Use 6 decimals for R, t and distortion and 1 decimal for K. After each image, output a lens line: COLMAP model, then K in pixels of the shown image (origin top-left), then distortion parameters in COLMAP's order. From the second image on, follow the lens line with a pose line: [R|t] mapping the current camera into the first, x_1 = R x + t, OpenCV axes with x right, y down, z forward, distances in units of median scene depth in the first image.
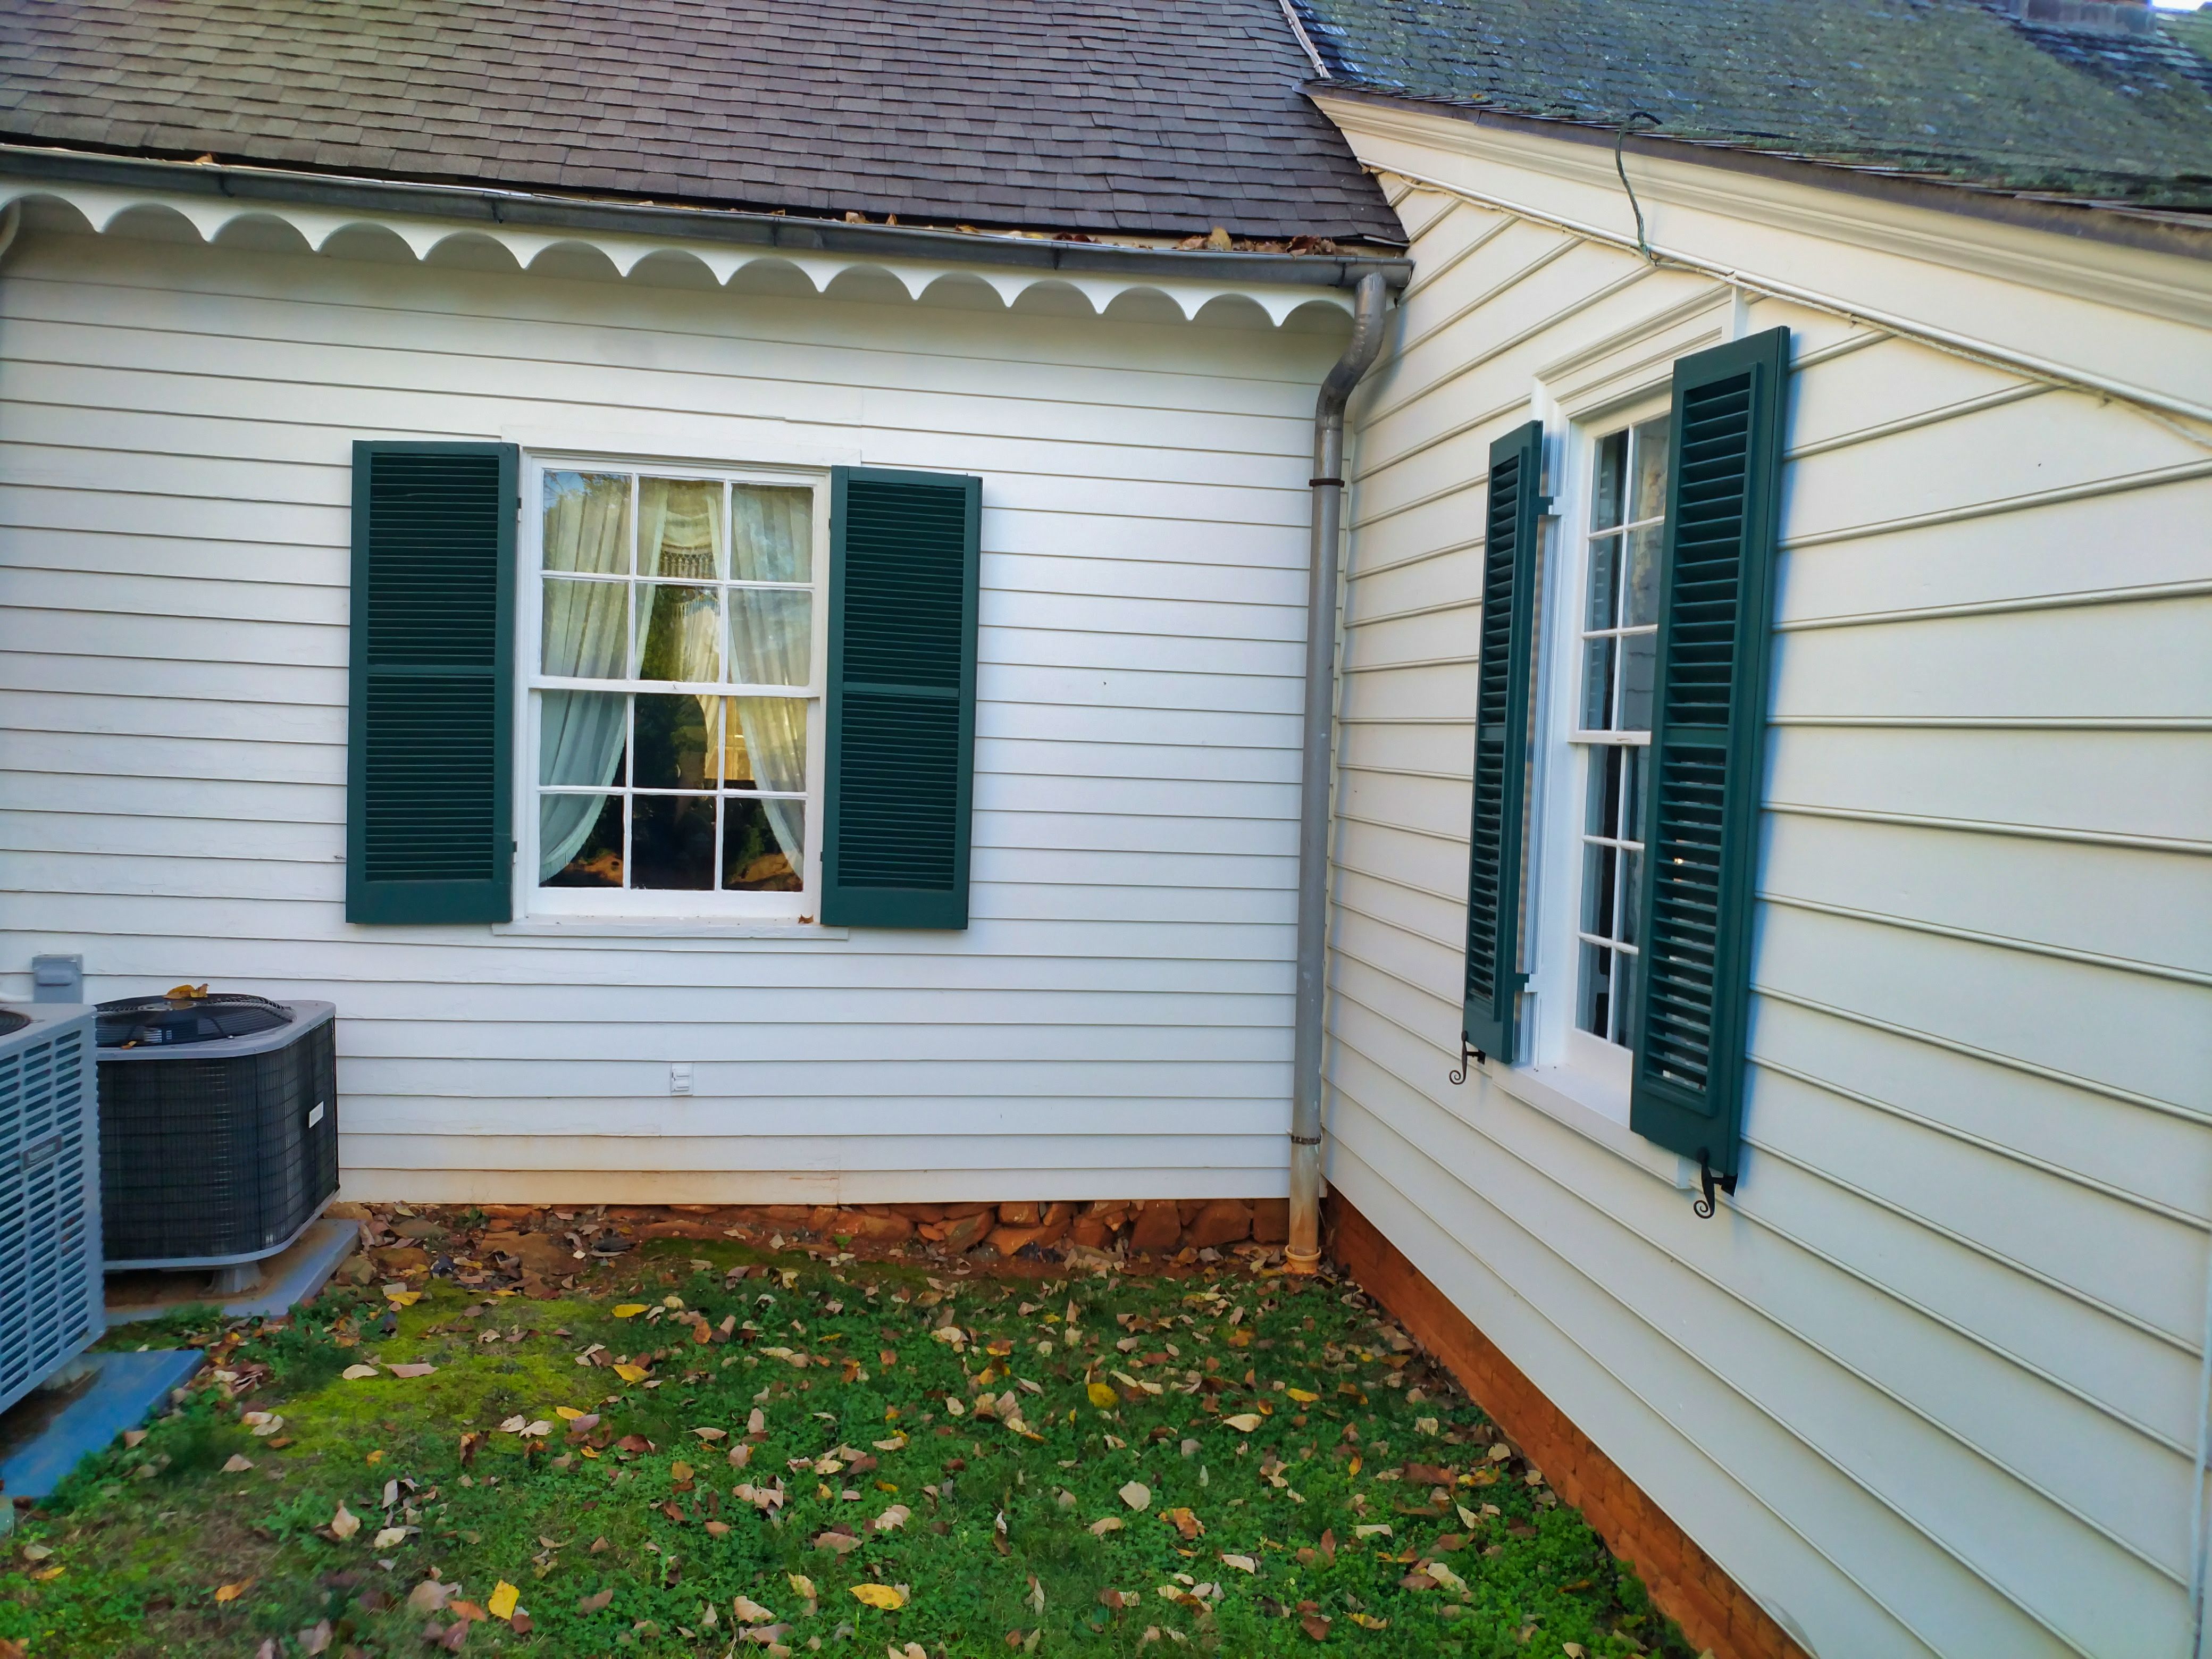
lens RADIAL K [[1555.7, 0, 1110.1], [0, 1555.7, 817.8], [0, 0, 1]] dist [0.008469, -0.032945]
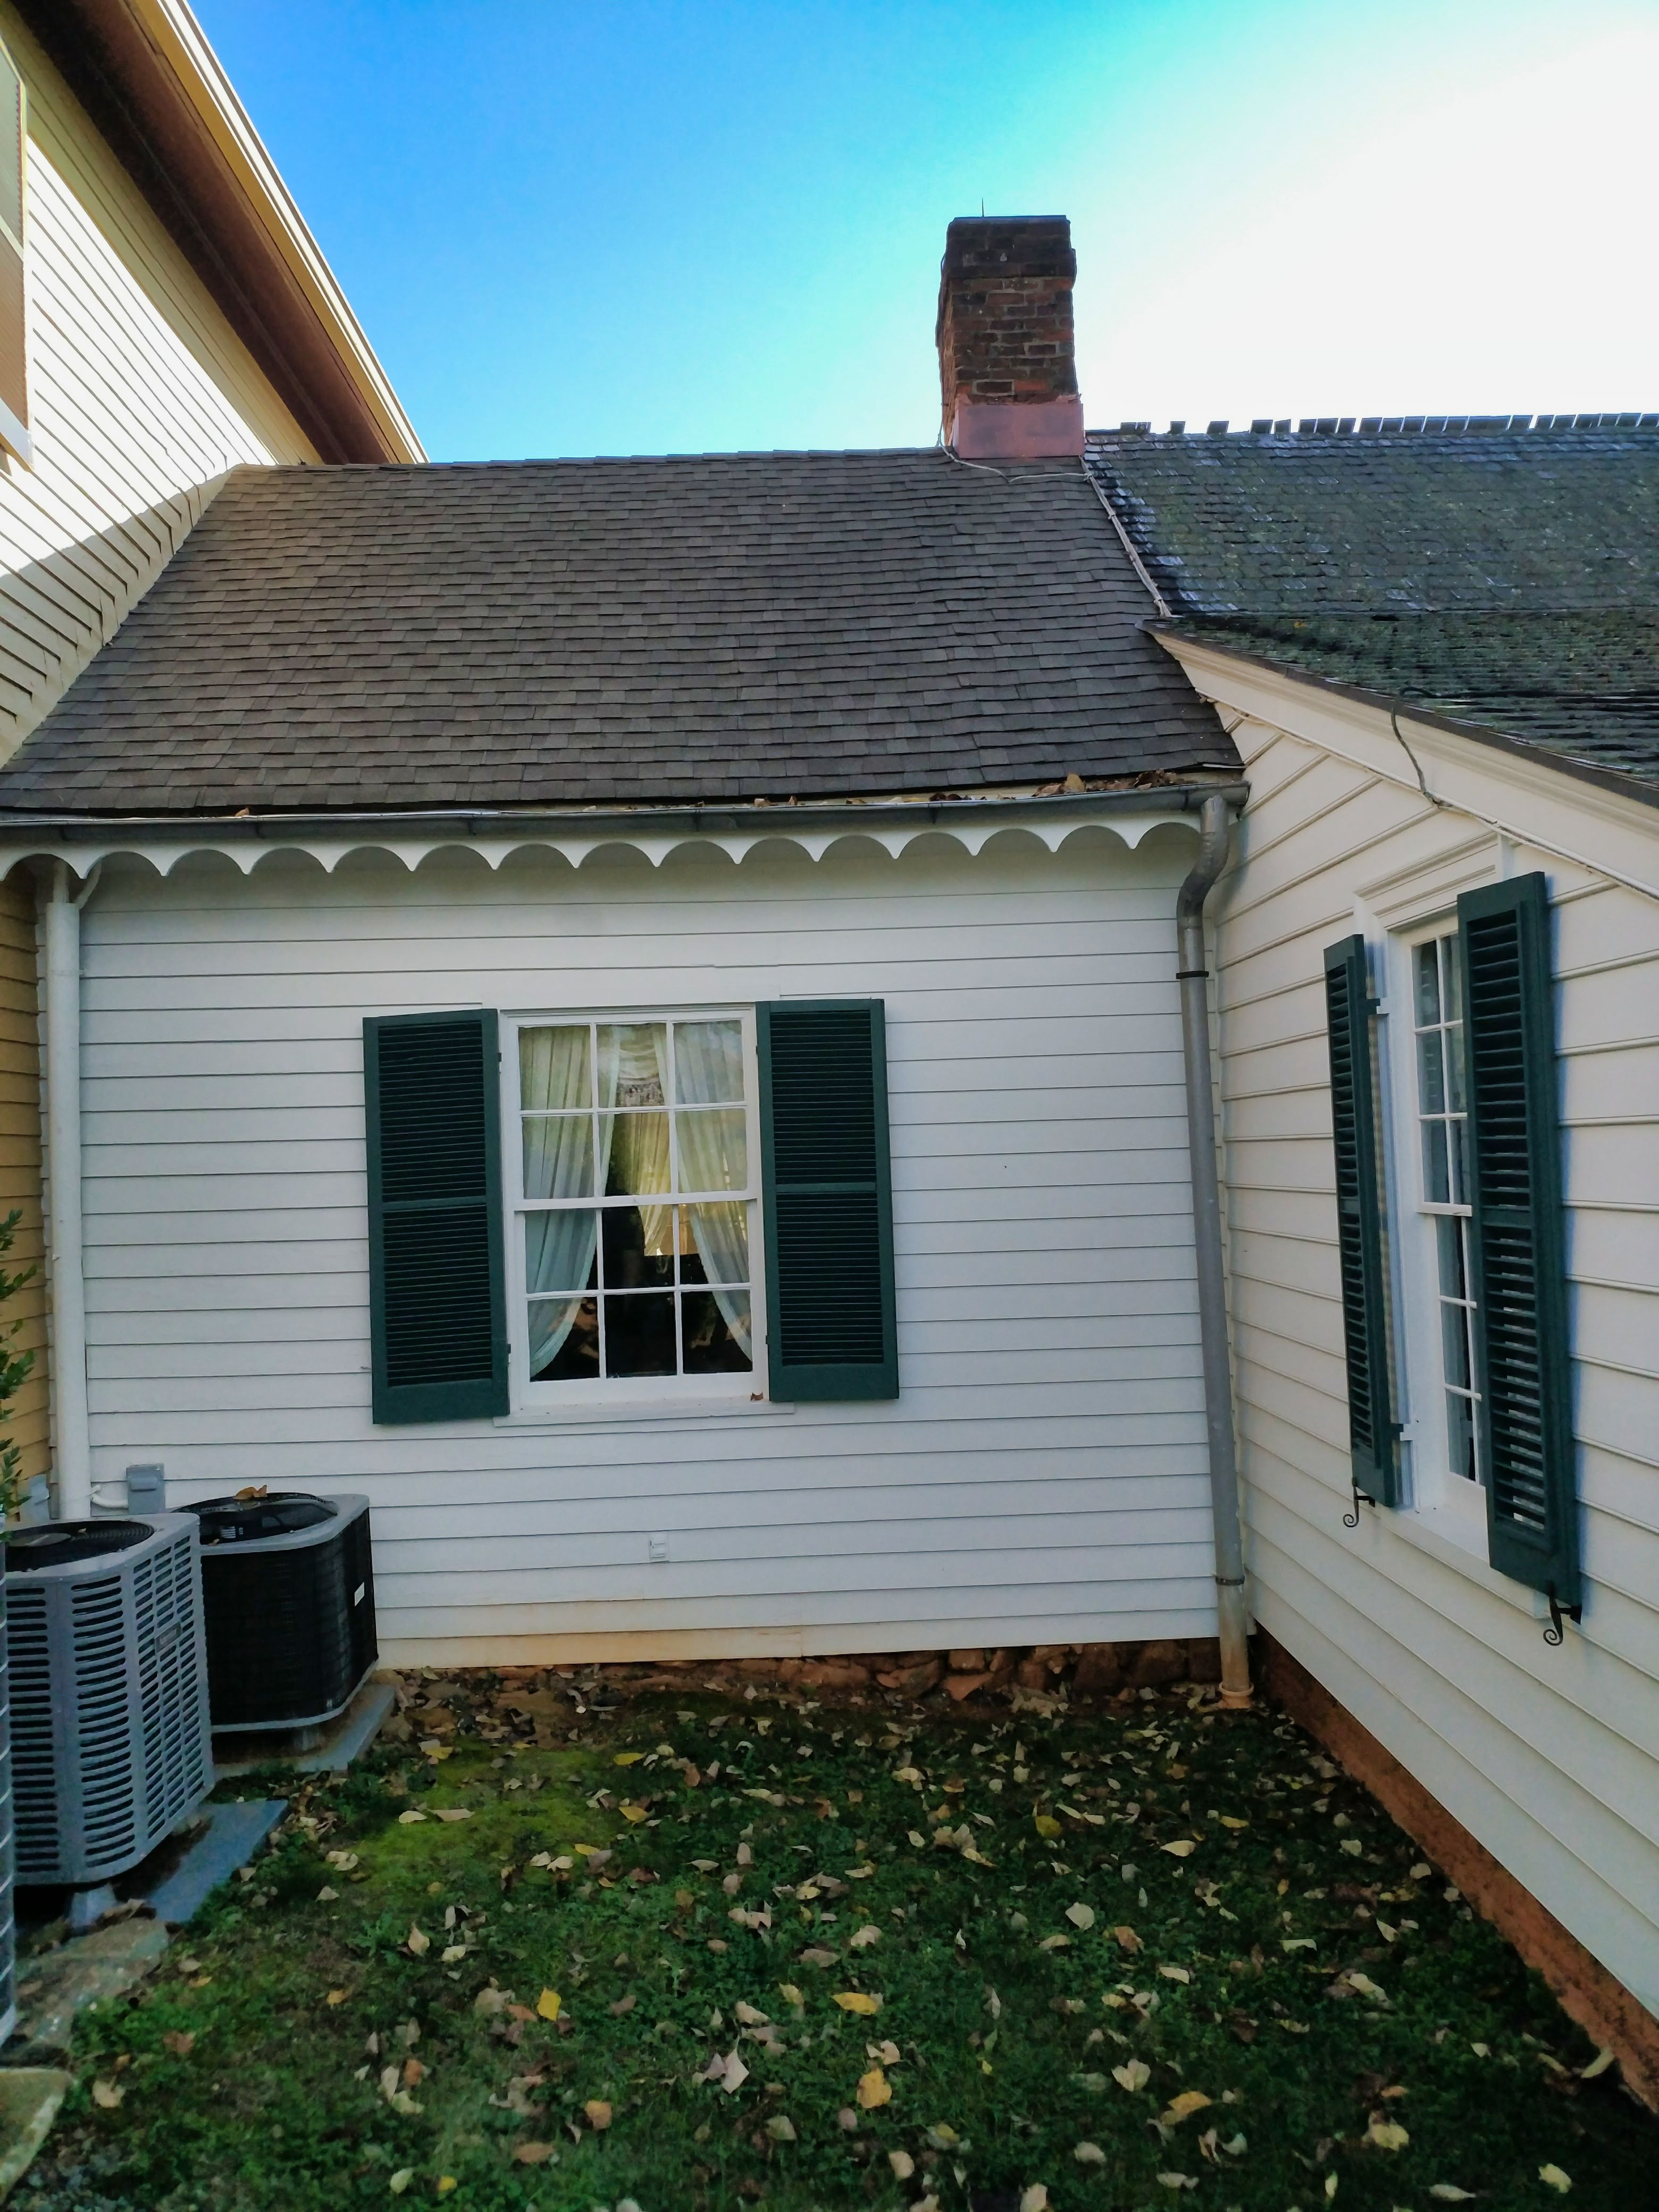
lens RADIAL K [[1555.7, 0, 829.5], [0, 1555.7, 1106.0], [0, 0, 1]] dist [0.008469, -0.032945]
pose [[0.987542, -0.080562, -0.135171, 0.029784], [0.067881, 0.993070, -0.095938, -0.039499], [0.141964, 0.085567, 0.986167, -0.146348]]
